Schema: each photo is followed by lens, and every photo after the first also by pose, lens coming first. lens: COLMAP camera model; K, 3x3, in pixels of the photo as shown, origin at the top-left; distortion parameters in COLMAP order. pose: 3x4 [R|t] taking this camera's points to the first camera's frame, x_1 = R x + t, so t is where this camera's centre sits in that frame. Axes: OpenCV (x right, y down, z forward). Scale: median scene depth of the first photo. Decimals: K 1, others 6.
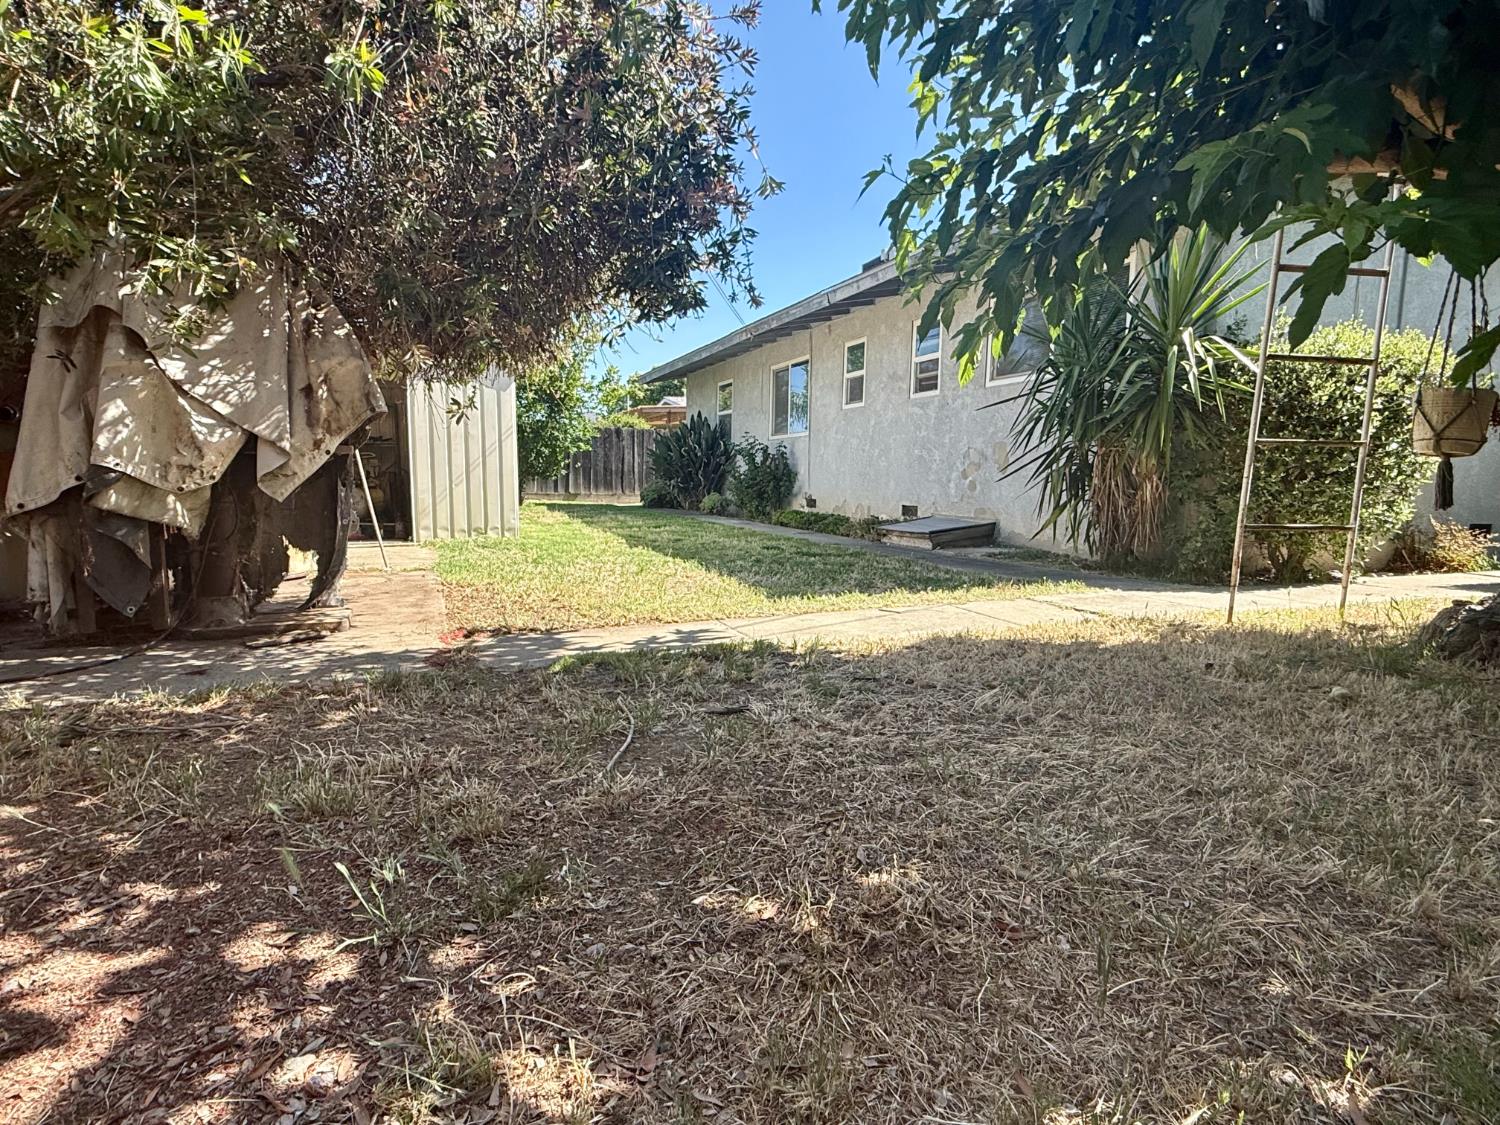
lens RADIAL K [[766.1, 0, 751.5], [0, 766.1, 558.4], [0, 0, 1]] dist [-0.003942, -0.000422]
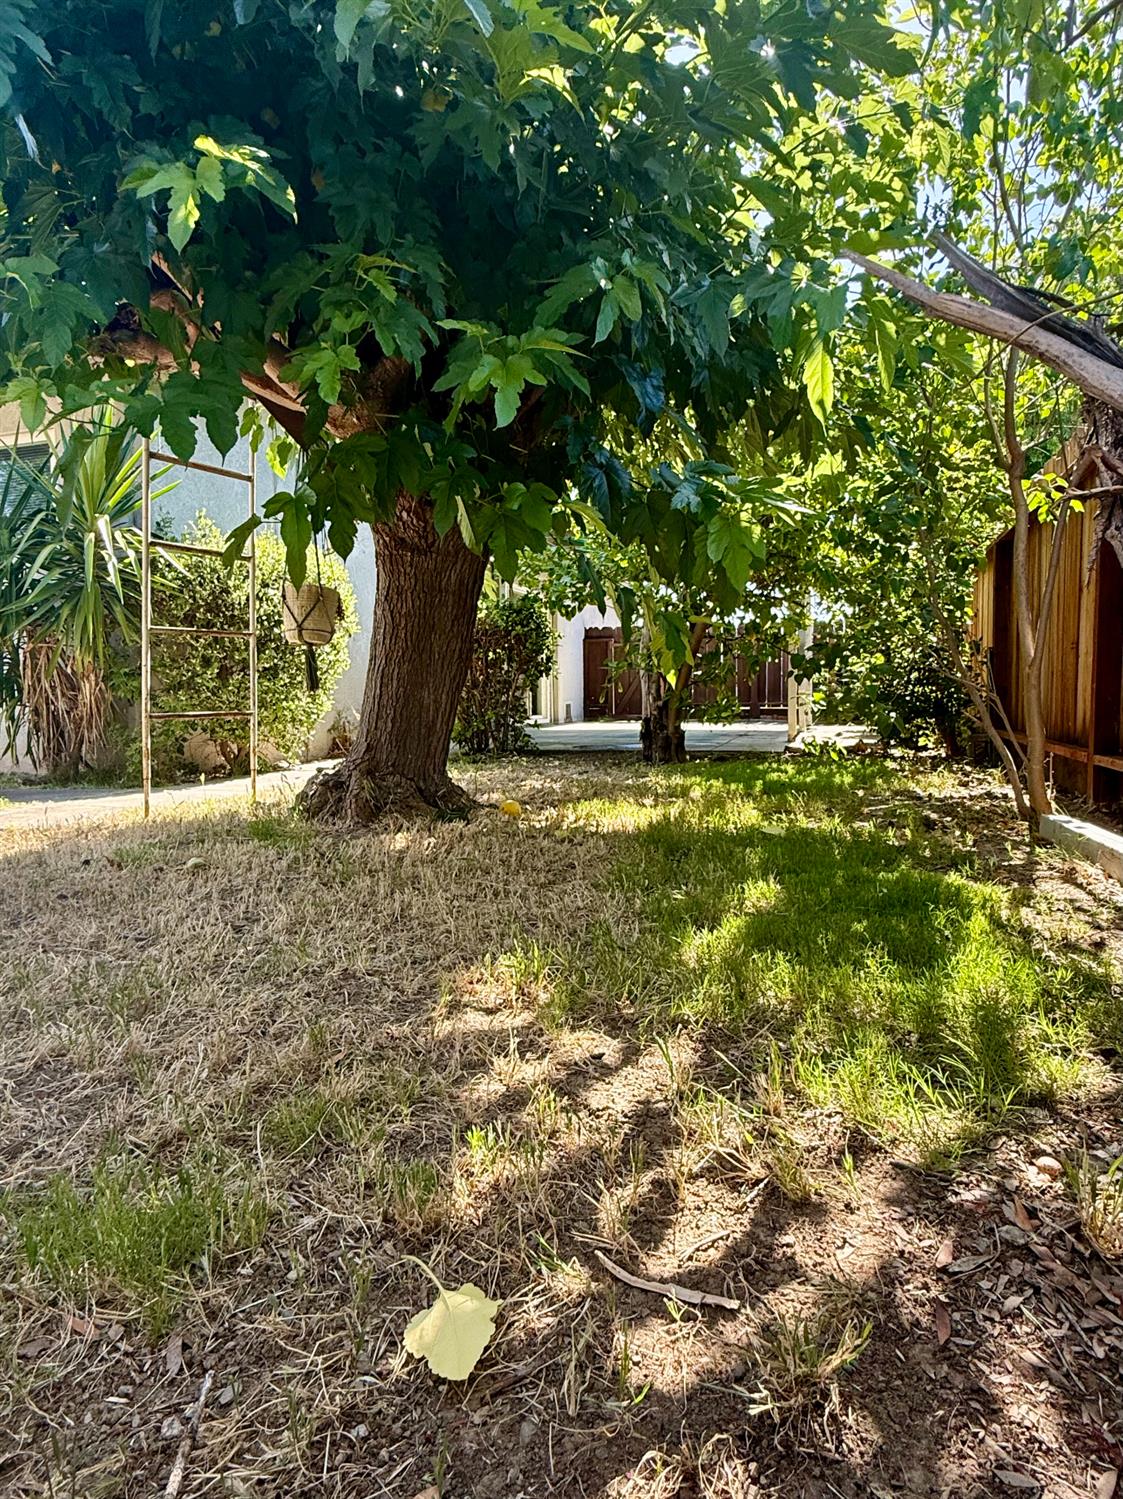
lens RADIAL K [[807.6, 0, 562.1], [0, 807.6, 753.4], [0, 0, 1]] dist [-0.004994, 0.000600]
pose [[0.657033, -0.072599, 0.750358, 0.181322], [0.110797, 0.993843, -0.000861, 0.052035], [-0.745676, 0.083703, 0.661031, -0.046842]]
